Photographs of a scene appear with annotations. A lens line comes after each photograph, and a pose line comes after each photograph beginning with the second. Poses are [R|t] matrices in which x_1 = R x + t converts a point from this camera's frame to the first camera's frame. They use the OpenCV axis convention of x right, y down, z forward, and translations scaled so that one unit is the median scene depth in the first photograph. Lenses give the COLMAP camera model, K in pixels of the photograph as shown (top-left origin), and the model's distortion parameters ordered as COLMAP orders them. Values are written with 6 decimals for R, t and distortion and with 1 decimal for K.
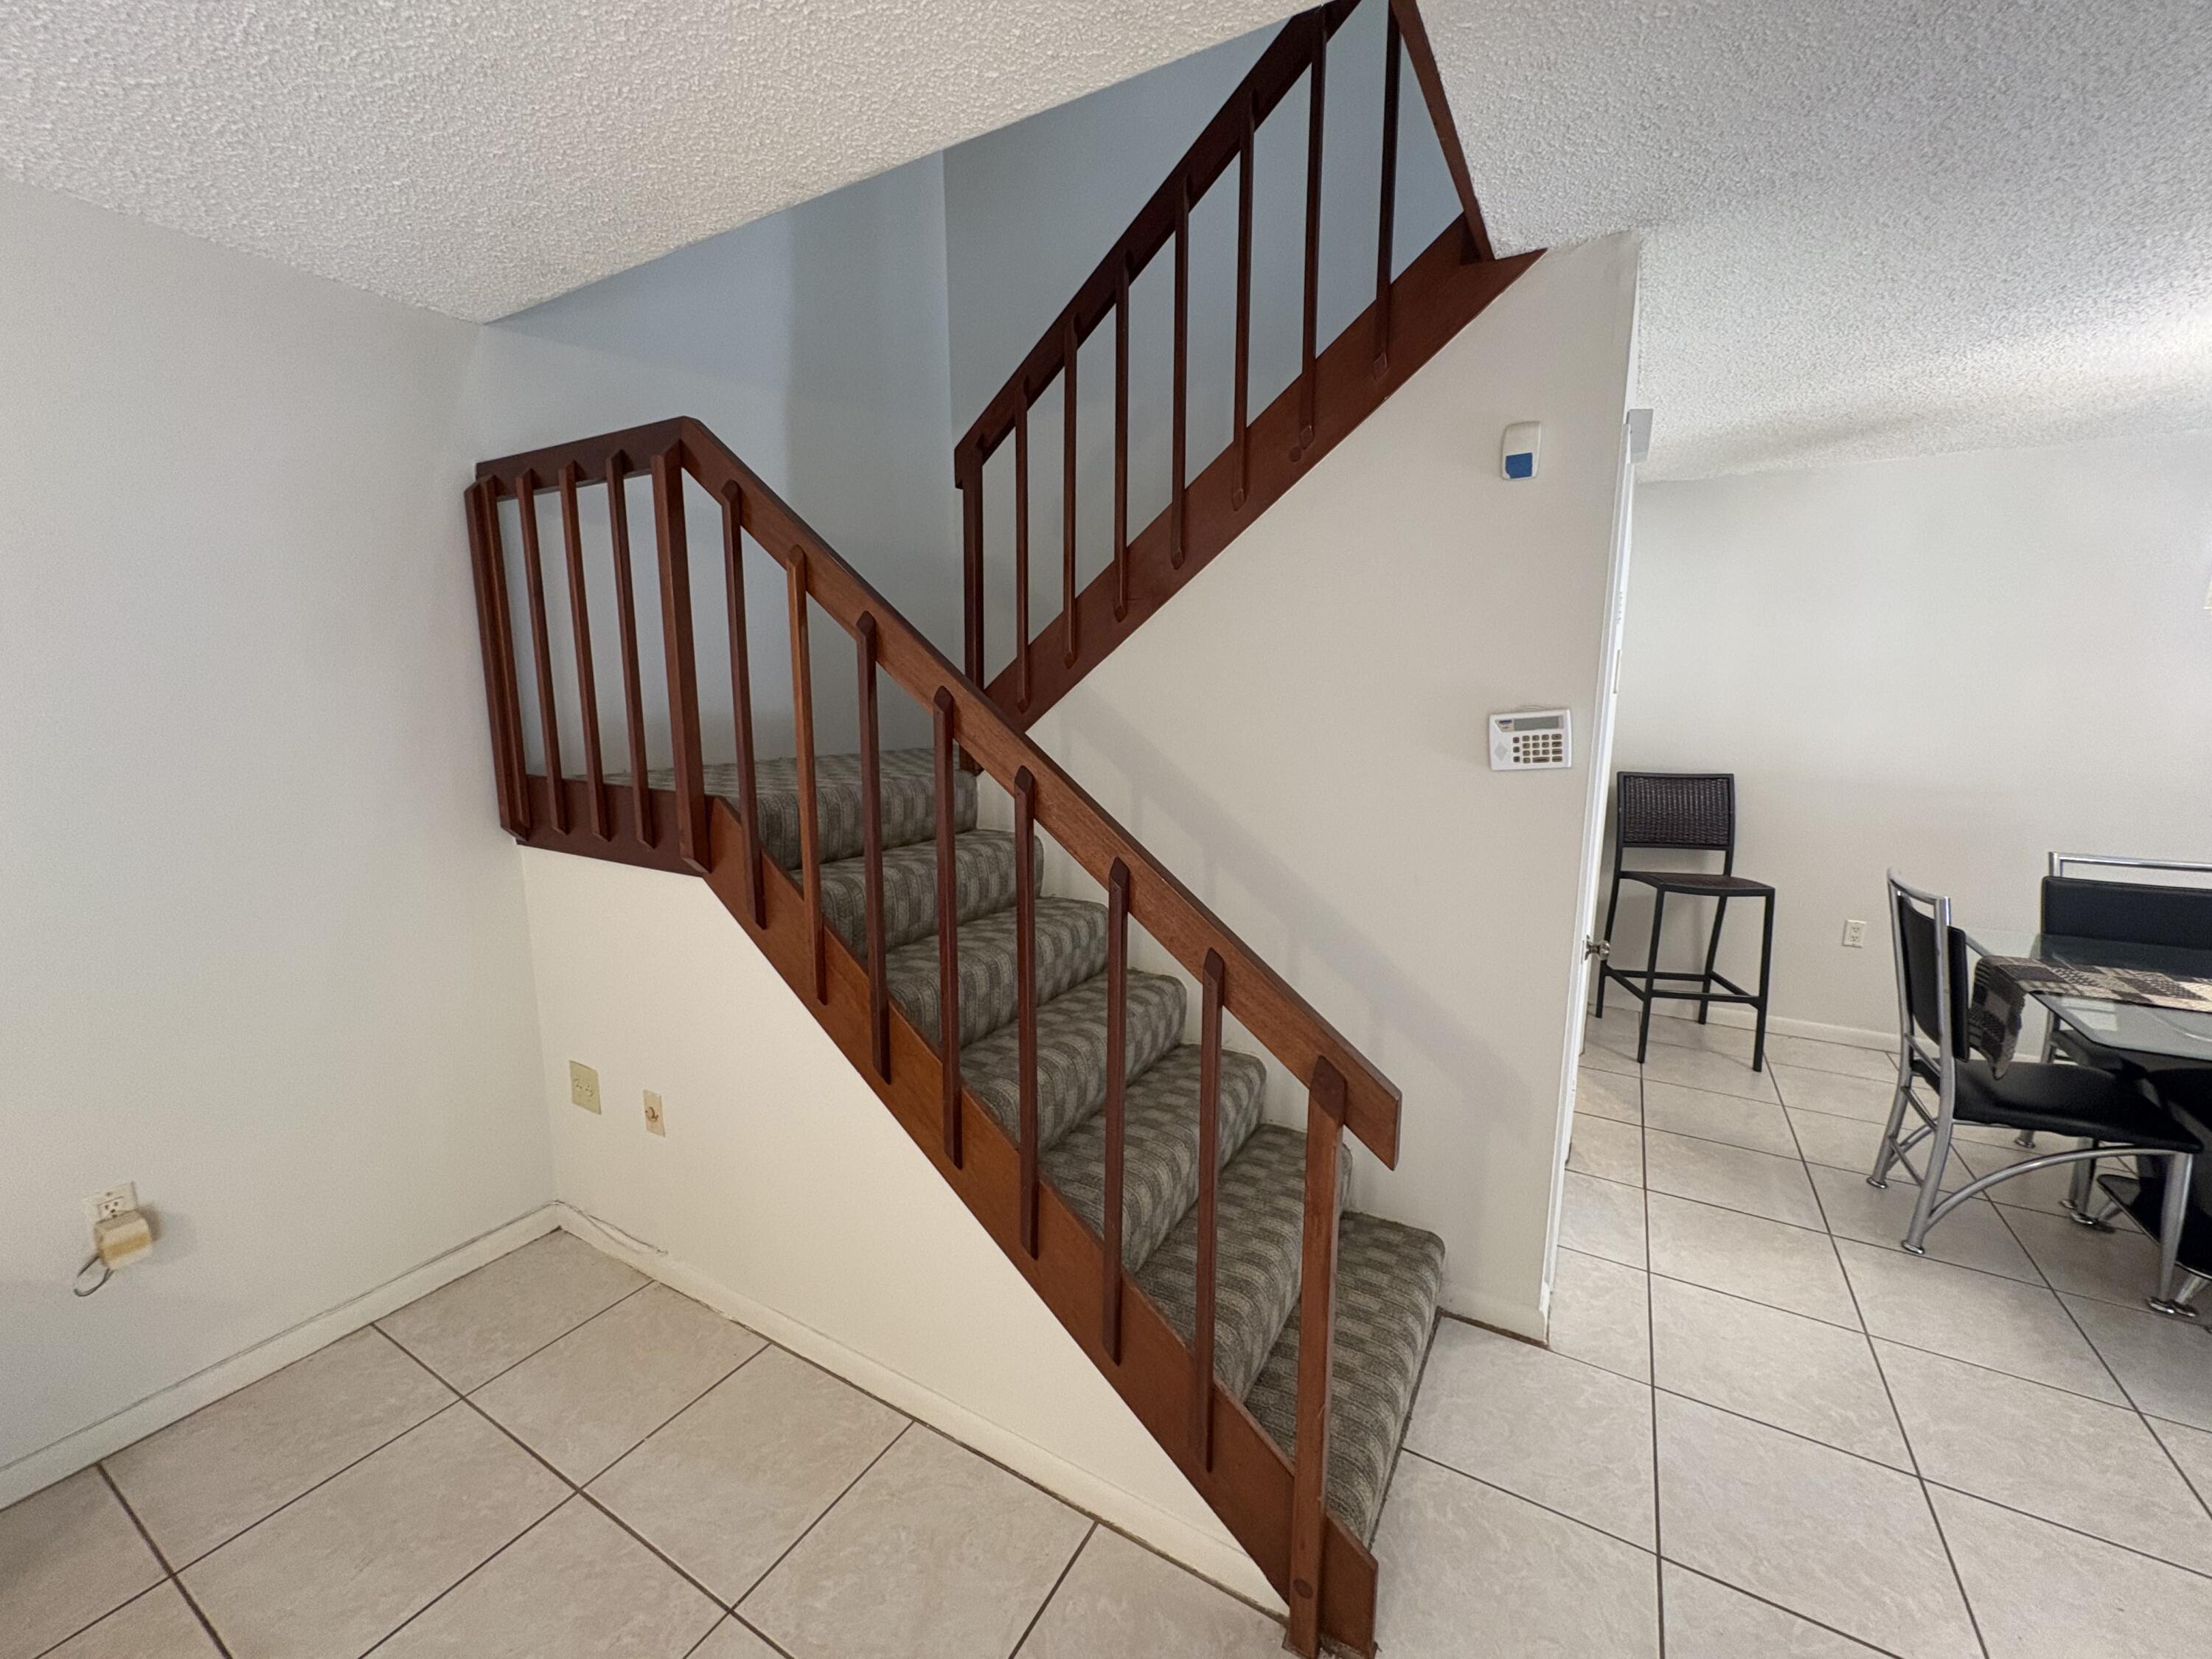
lens RADIAL K [[884.0, 0, 1110.5], [0, 884.0, 827.9], [0, 0, 1]] dist [-0.001919, 0.000309]
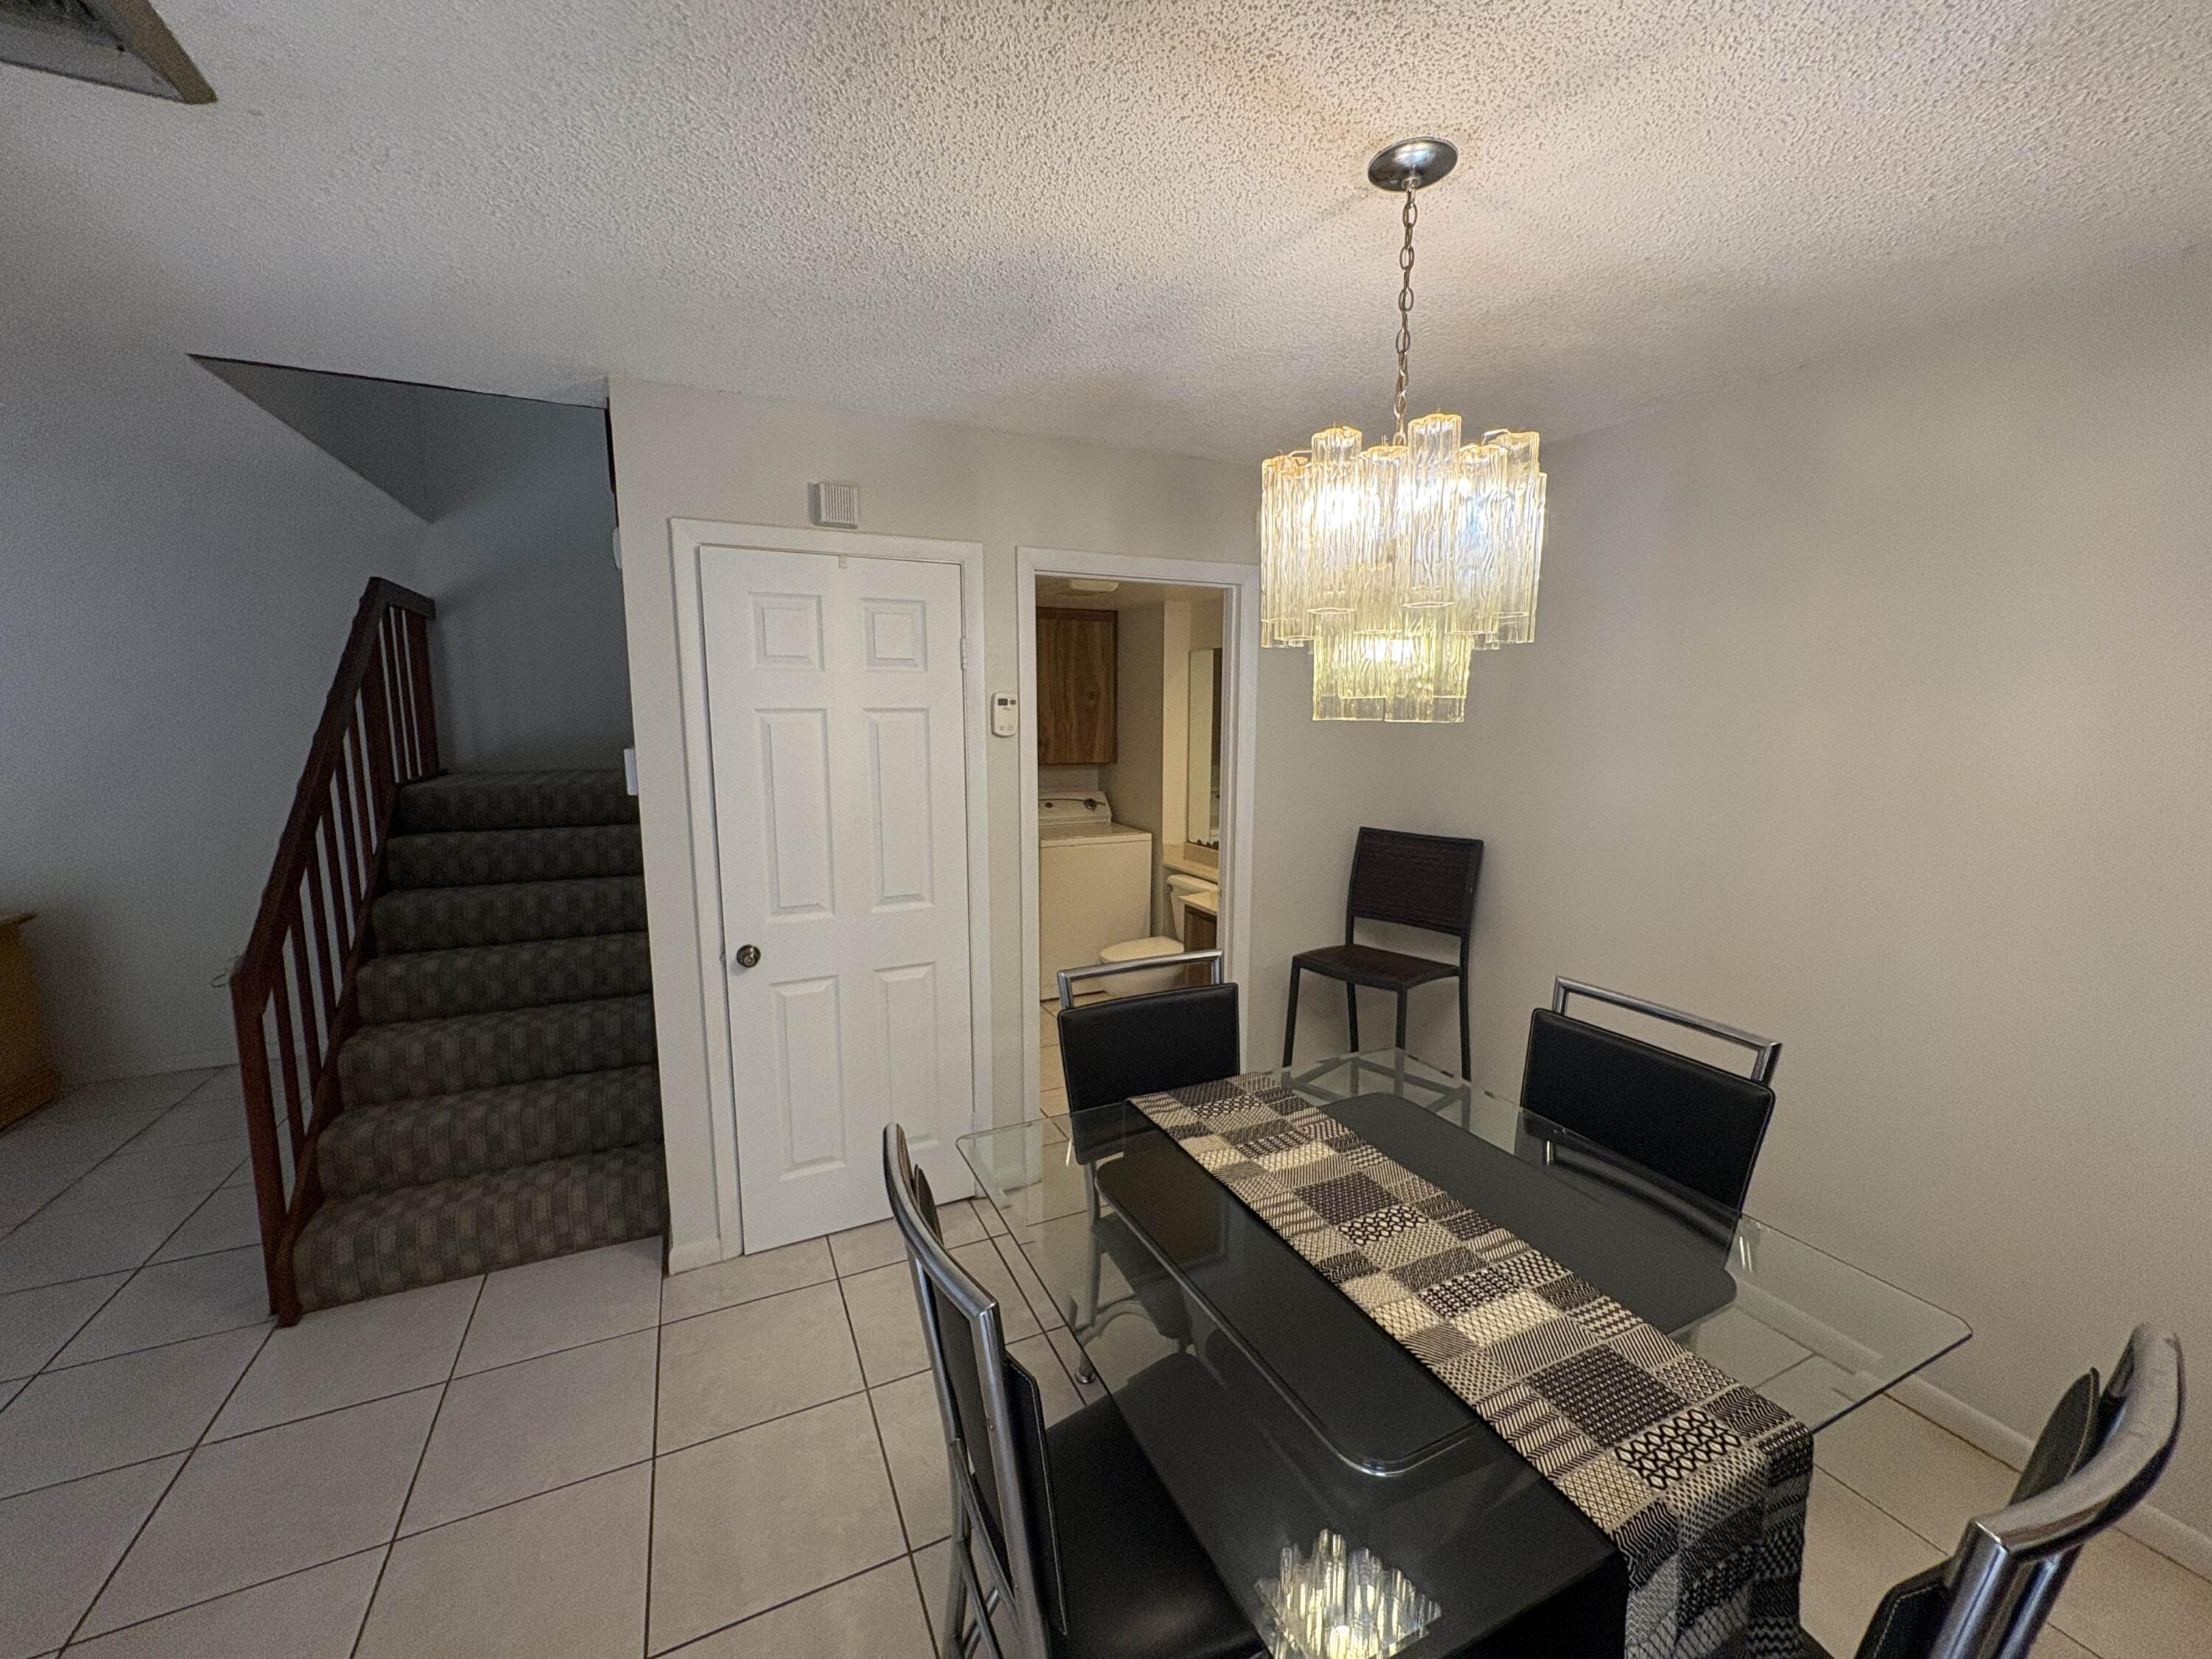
lens RADIAL K [[884.0, 0, 1110.5], [0, 884.0, 827.9], [0, 0, 1]] dist [-0.001919, 0.000309]
pose [[0.825249, 0.078414, -0.559299, 1.158215], [-0.094499, 0.995525, 0.000140, -0.055474], [0.556807, 0.052737, 0.828966, 0.223848]]
